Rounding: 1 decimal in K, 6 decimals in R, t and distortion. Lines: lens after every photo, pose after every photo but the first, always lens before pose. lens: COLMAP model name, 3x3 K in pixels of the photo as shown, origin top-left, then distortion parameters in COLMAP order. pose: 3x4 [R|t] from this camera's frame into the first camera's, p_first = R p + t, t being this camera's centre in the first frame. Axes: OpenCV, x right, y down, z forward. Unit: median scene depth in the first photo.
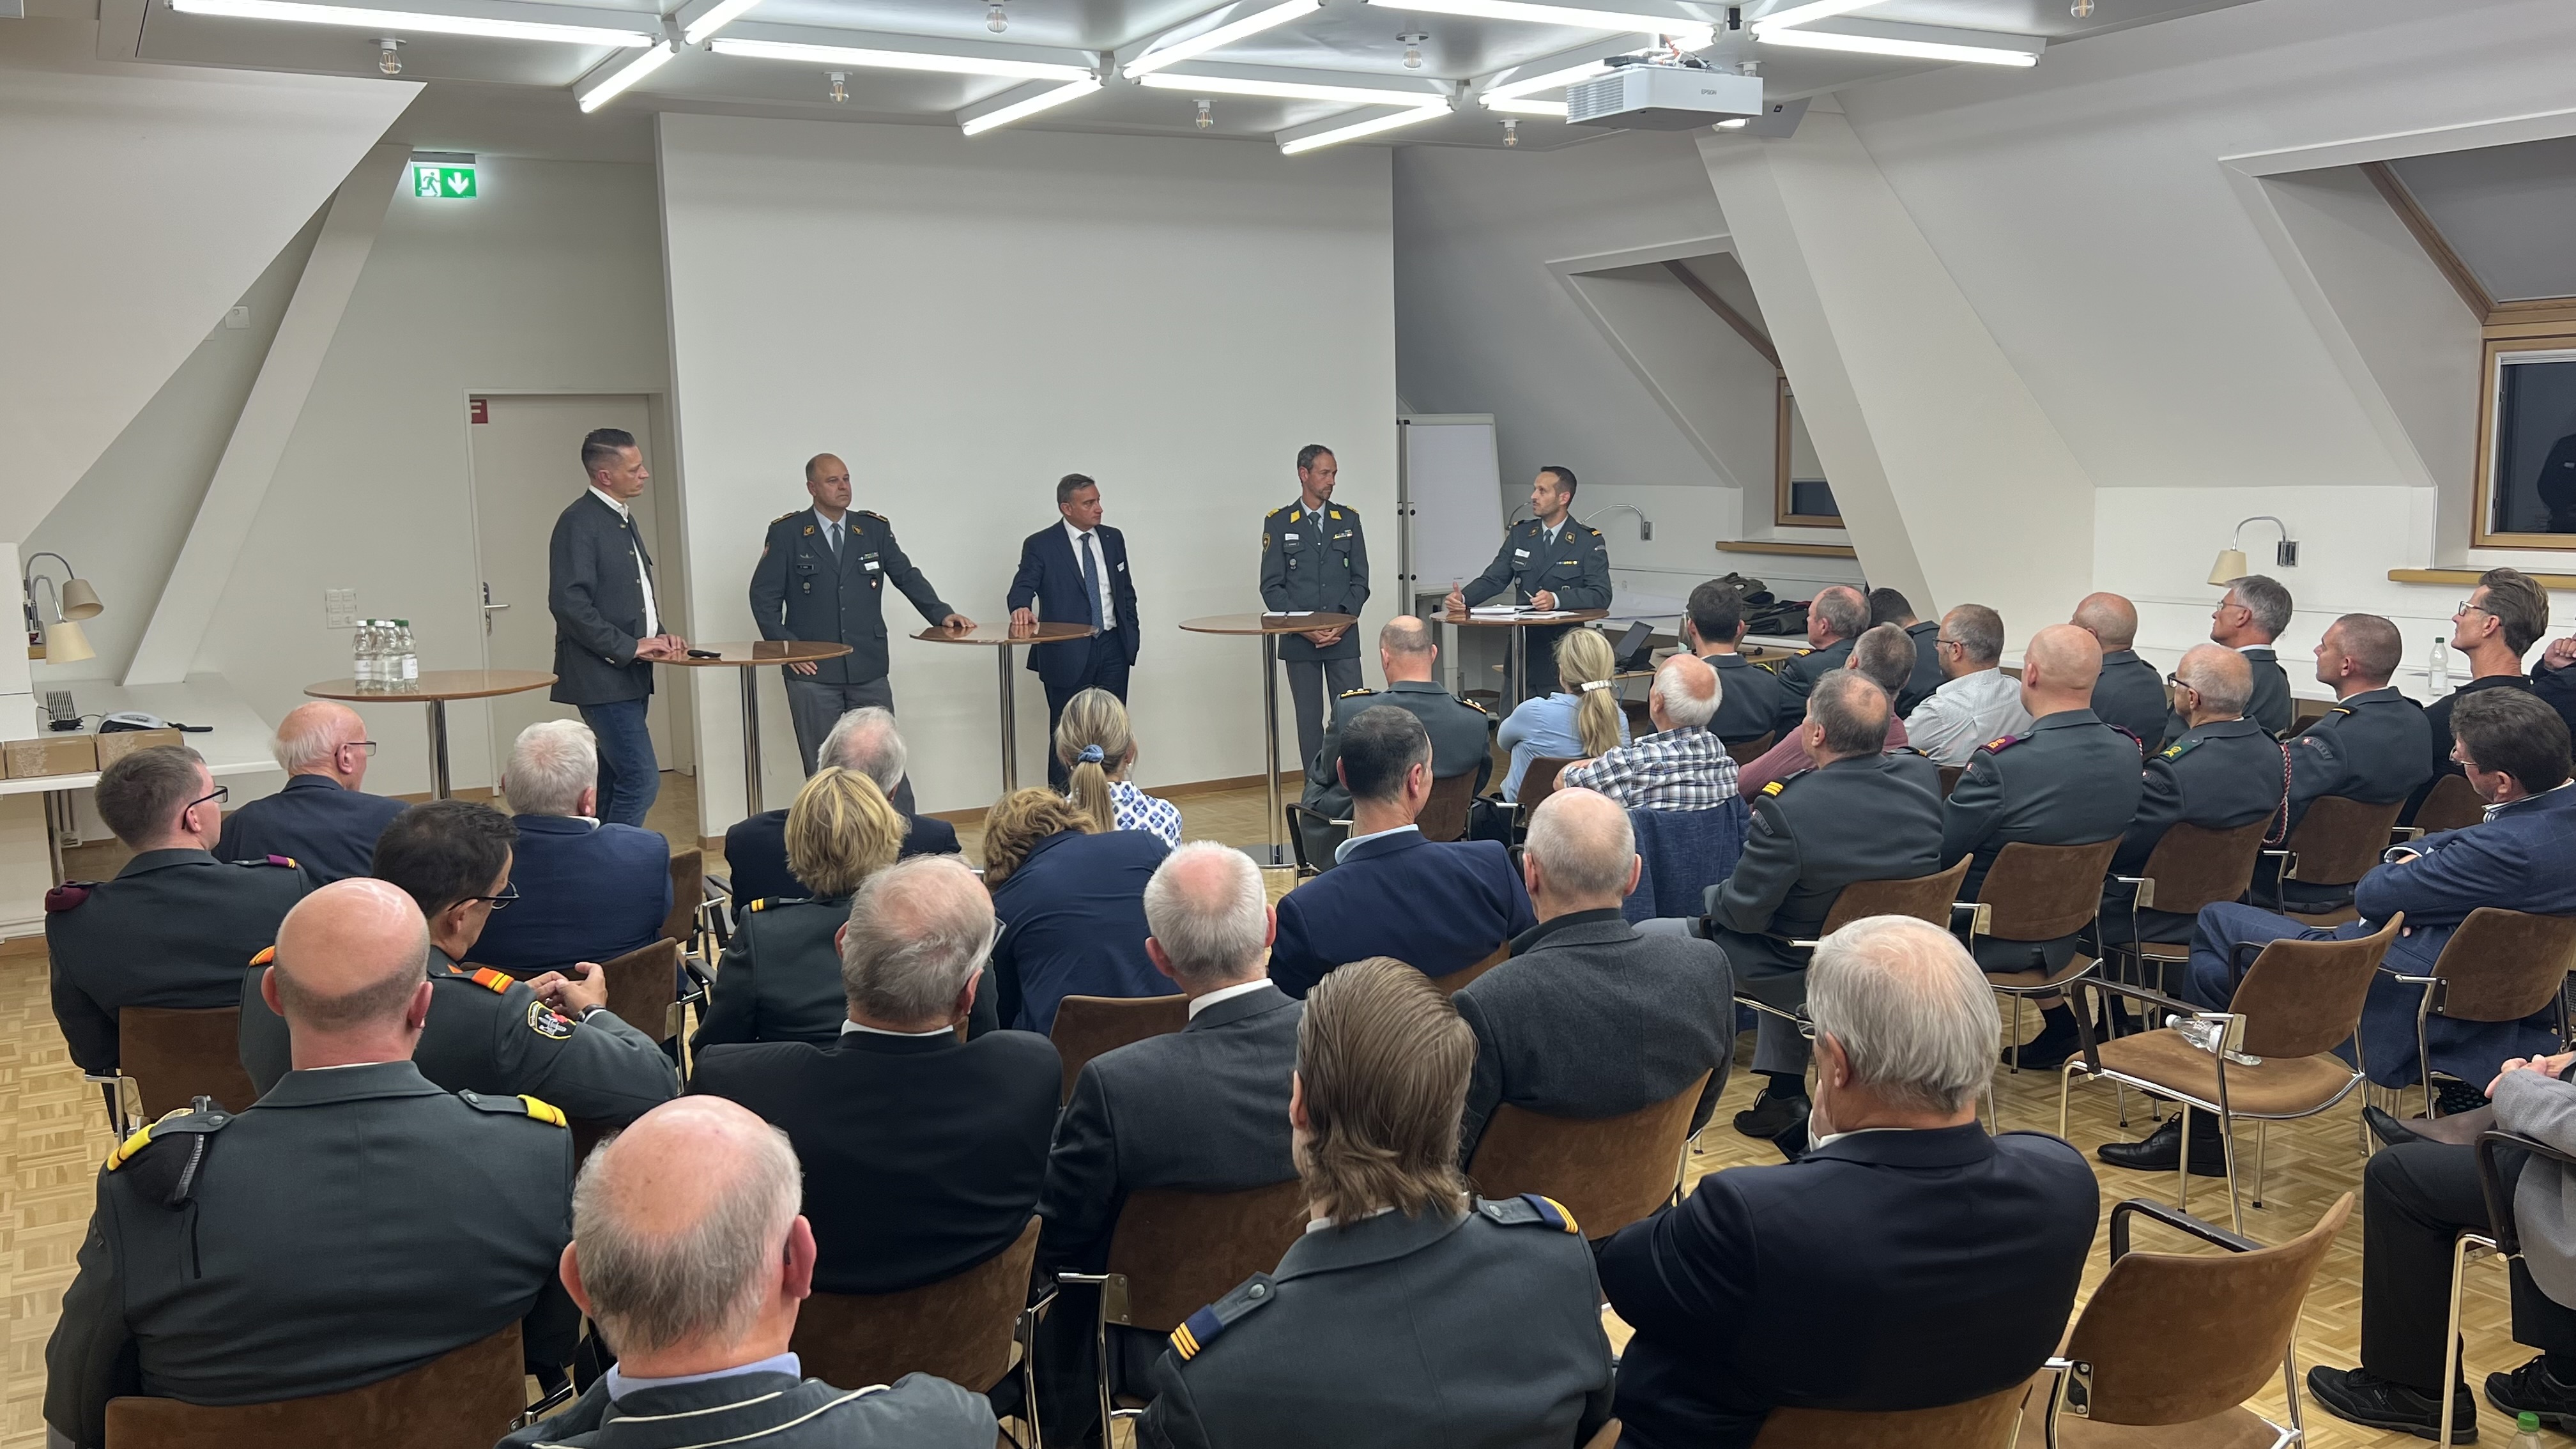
lens RADIAL K [[2127.4, 0, 1303.1], [0, 2127.4, 705.4], [0, 0, 1]] dist [0.011198, 0.007523]
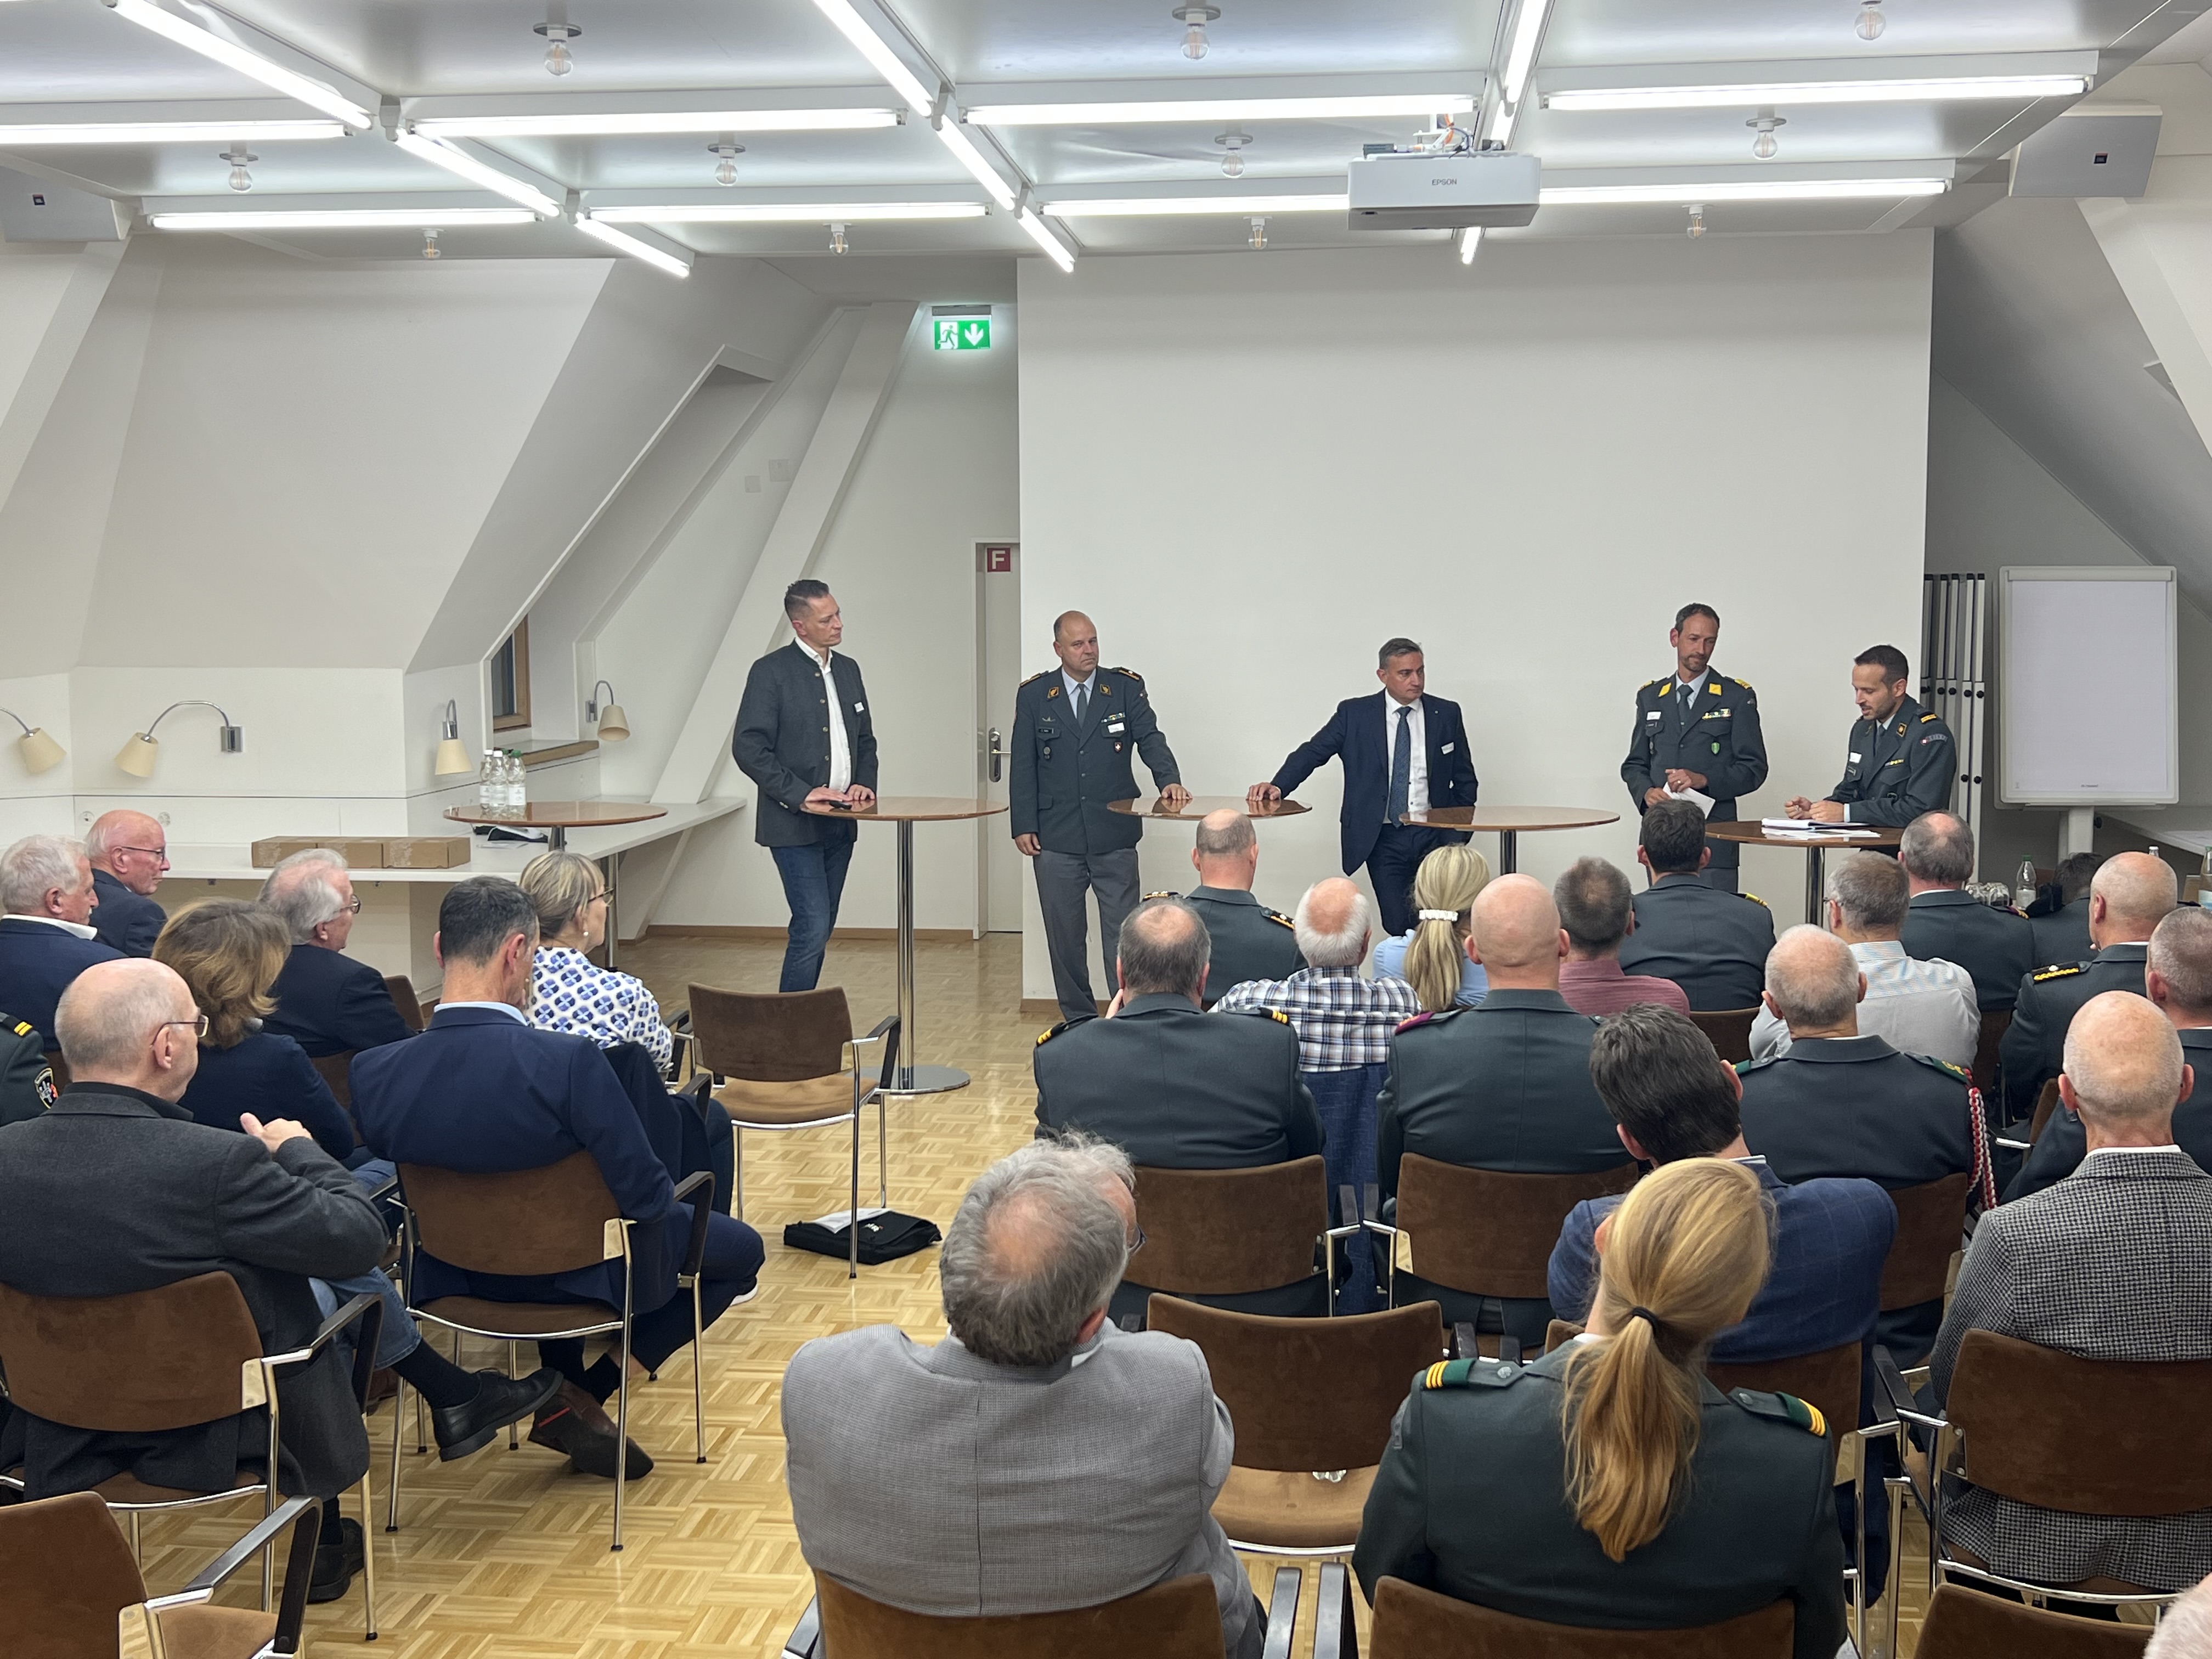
lens RADIAL K [[2446.8, 0, 1114.7], [0, 2446.8, 831.1], [0, 0, 1]] dist [0.032963, 0.000000]
pose [[0.802450, 0.074907, -0.592000, 0.585111], [-0.088313, 0.996073, 0.006327, -0.035722], [0.590149, 0.047204, 0.805913, 0.173795]]
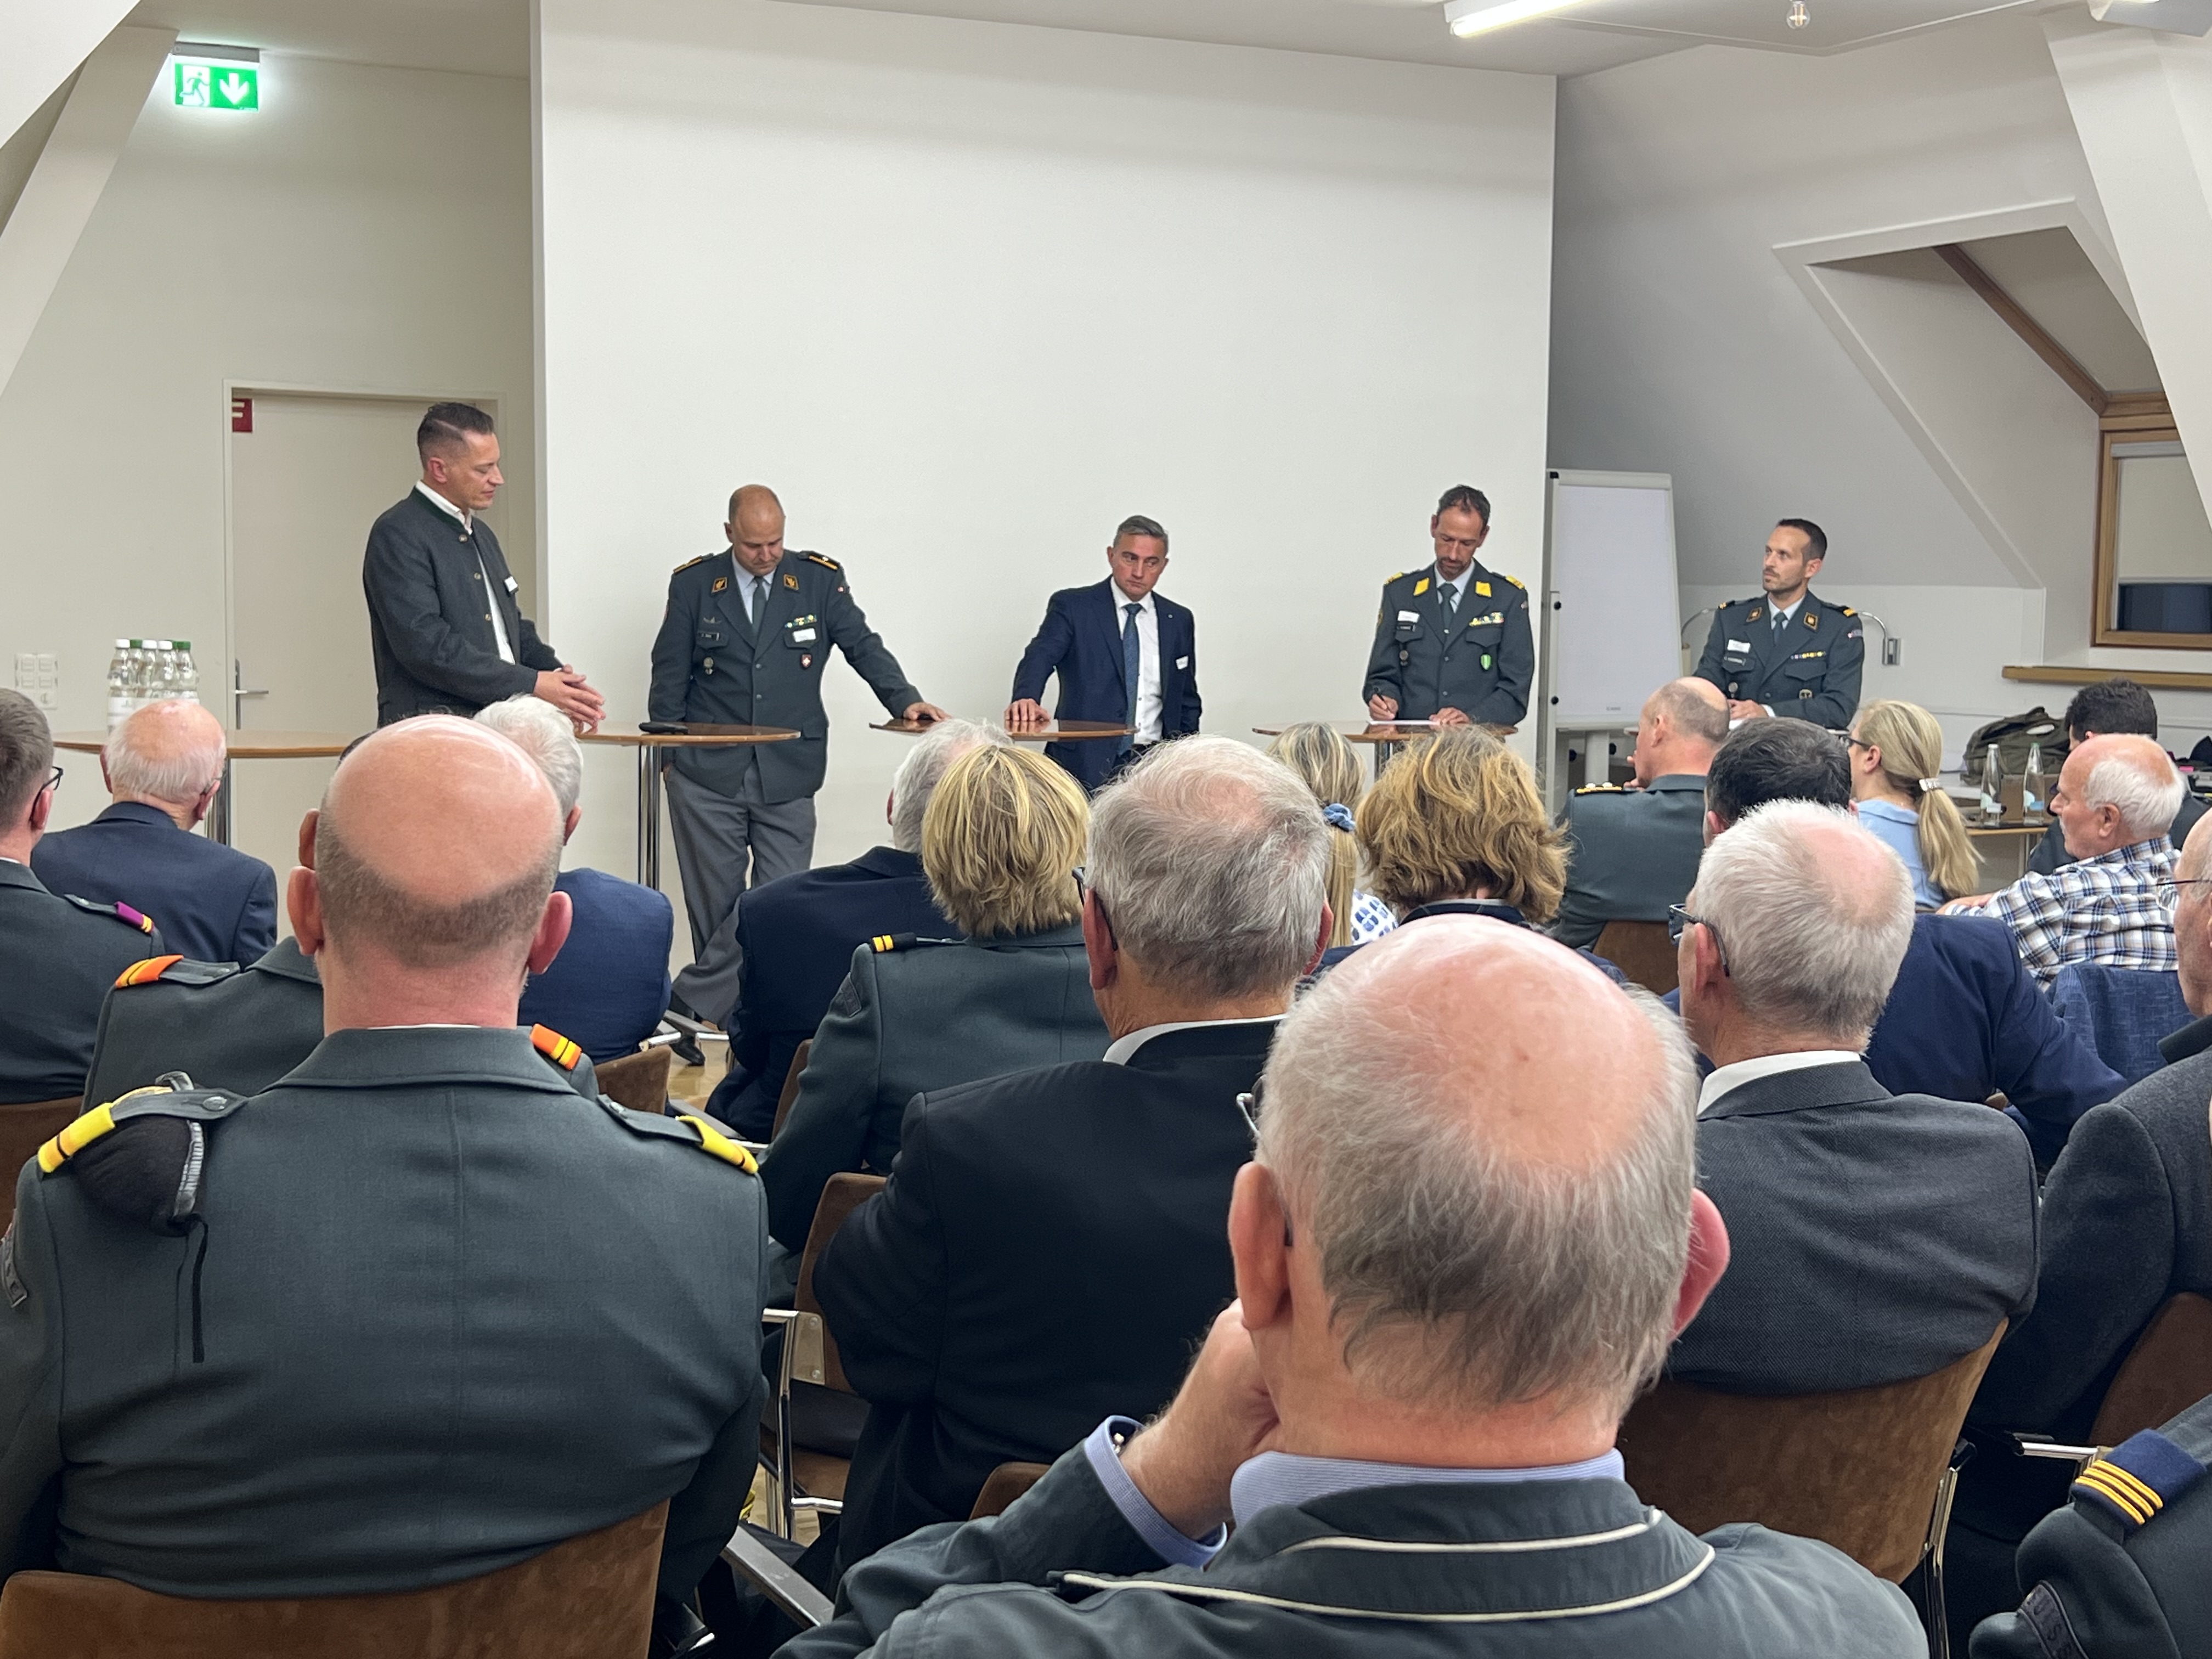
lens RADIAL K [[2967.0, 0, 1111.4], [0, 2967.0, 845.5], [0, 0, 1]] dist [0.027154, 0.000000]
pose [[0.997471, 0.042576, -0.056916, -0.059982], [-0.044310, 0.998580, -0.029574, 0.036773], [0.055577, 0.032021, 0.997941, 0.055309]]
